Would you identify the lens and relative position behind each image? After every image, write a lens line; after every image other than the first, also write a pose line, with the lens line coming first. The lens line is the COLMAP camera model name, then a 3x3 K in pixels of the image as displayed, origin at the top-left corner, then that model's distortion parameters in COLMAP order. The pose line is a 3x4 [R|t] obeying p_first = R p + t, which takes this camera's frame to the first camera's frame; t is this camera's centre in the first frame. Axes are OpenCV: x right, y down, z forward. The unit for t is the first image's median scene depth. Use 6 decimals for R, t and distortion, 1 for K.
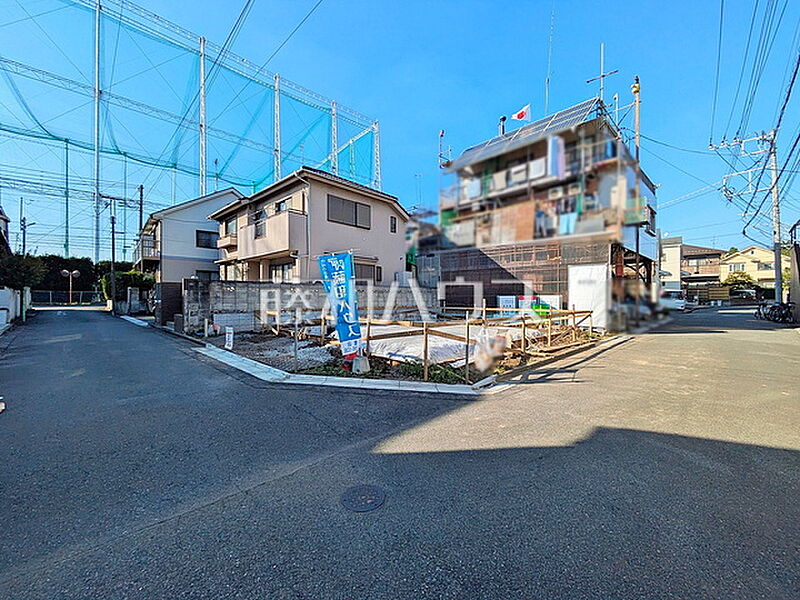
lens RADIAL K [[313.9, 0, 400.0], [0, 313.9, 300.0], [0, 0, 1]] dist [-0.000349, 0.000098]
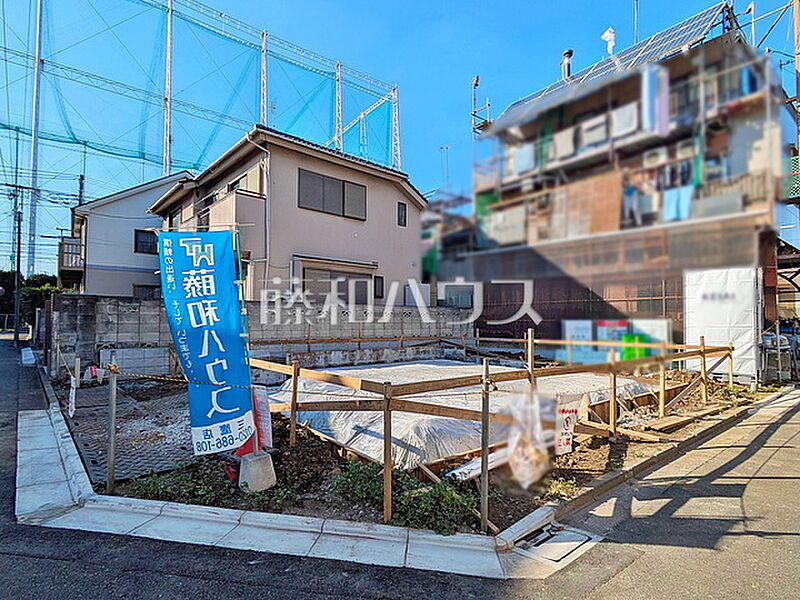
lens RADIAL K [[411.5, 0, 397.4], [0, 411.5, 311.5], [0, 0, 1]] dist [-0.000293, 0.000049]
pose [[0.996495, -0.001768, -0.083628, 0.047221], [-0.000901, 0.999492, -0.031862, -0.003749], [0.083642, 0.031825, 0.995988, 0.140624]]
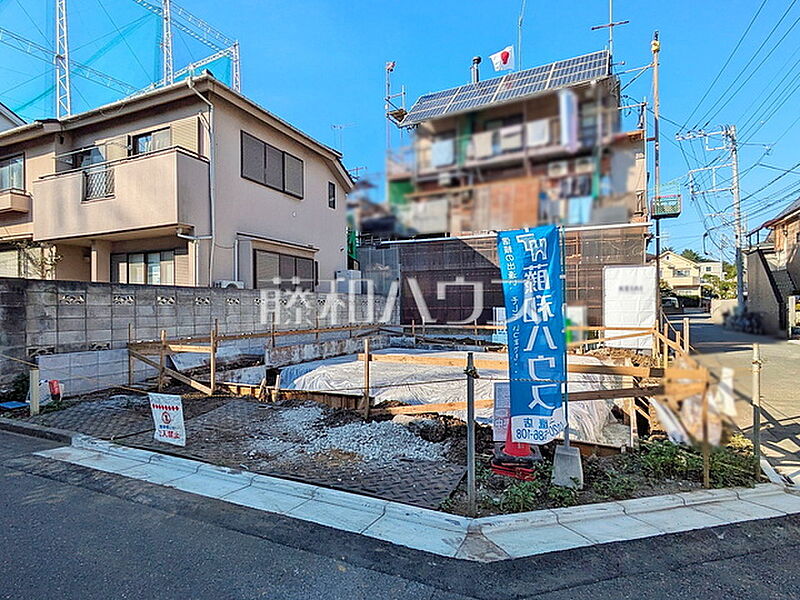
lens RADIAL K [[425.6, 0, 396.7], [0, 425.6, 308.7], [0, 0, 1]] dist [-0.000317, -0.000175]
pose [[0.945313, -0.009131, 0.326038, -0.199084], [0.010720, 0.999938, -0.003077, -0.009654], [-0.325990, 0.006404, 0.945352, 0.169569]]
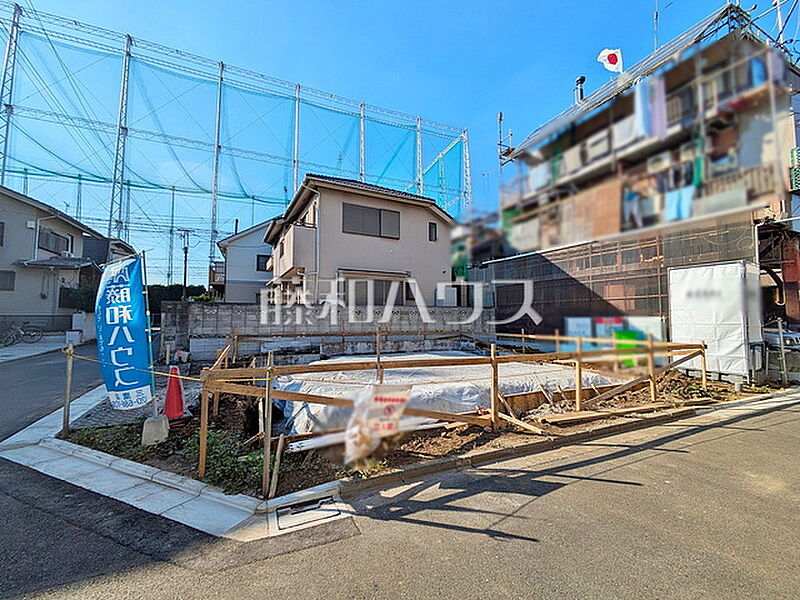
lens RADIAL K [[328.3, 0, 400.0], [0, 328.3, 300.0], [0, 0, 1]] dist [0.000912, 0.000524]
pose [[0.944751, -0.019975, -0.327179, 0.198541], [-0.001000, 0.997961, -0.063815, -0.005127], [0.327786, 0.060617, 0.942805, 0.181183]]
